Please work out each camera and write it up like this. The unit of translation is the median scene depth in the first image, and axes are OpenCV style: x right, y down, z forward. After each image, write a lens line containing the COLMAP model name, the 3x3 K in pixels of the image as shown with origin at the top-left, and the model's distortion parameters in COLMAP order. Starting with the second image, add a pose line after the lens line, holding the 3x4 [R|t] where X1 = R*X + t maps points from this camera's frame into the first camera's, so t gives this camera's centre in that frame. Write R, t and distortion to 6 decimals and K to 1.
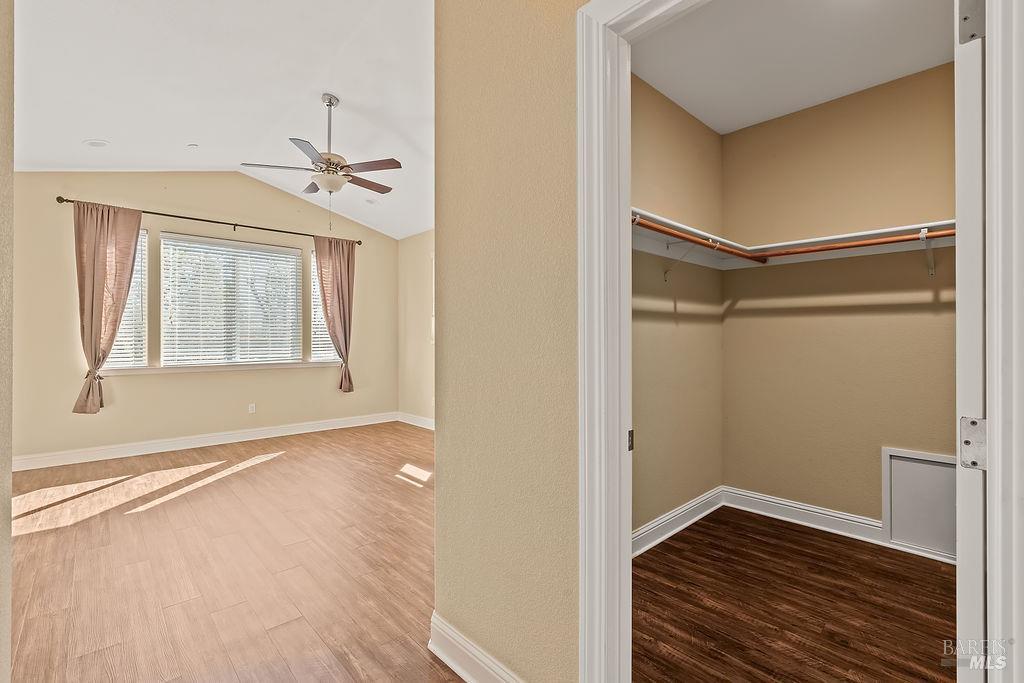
lens RADIAL K [[459.8, 0, 506.0], [0, 459.8, 341.2], [0, 0, 1]] dist [-0.004514, 0.002639]
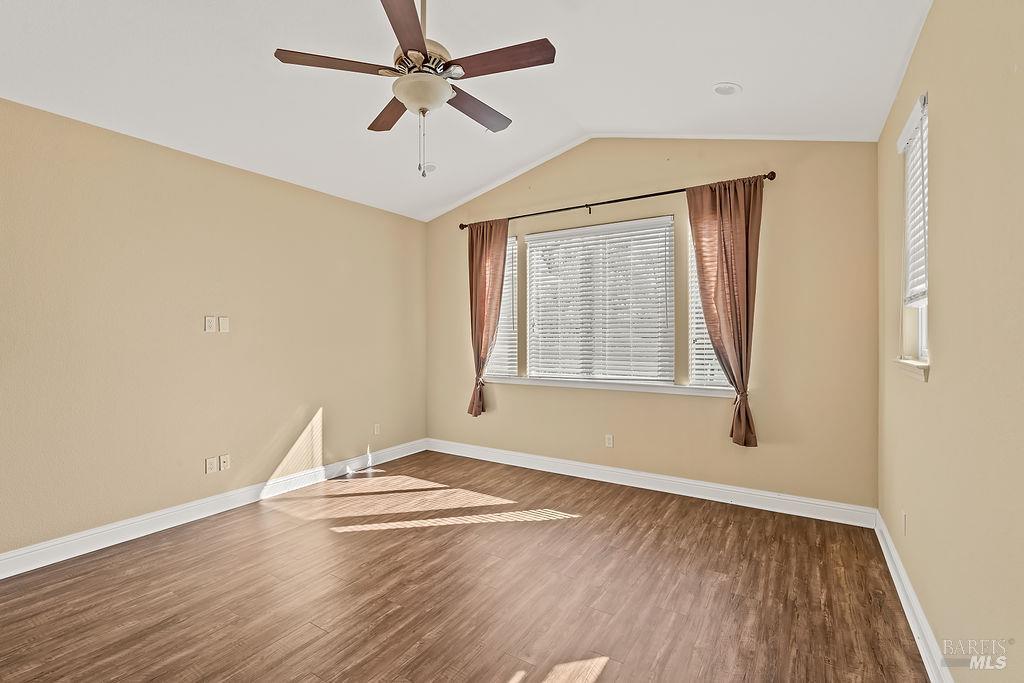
lens RADIAL K [[459.8, 0, 513.0], [0, 459.8, 338.2], [0, 0, 1]] dist [-0.004514, 0.002639]
pose [[0.267339, 0.007406, -0.963574, 0.158955], [-0.004260, 0.999970, 0.006504, -0.032275], [0.963593, 0.002366, 0.267363, 0.725868]]
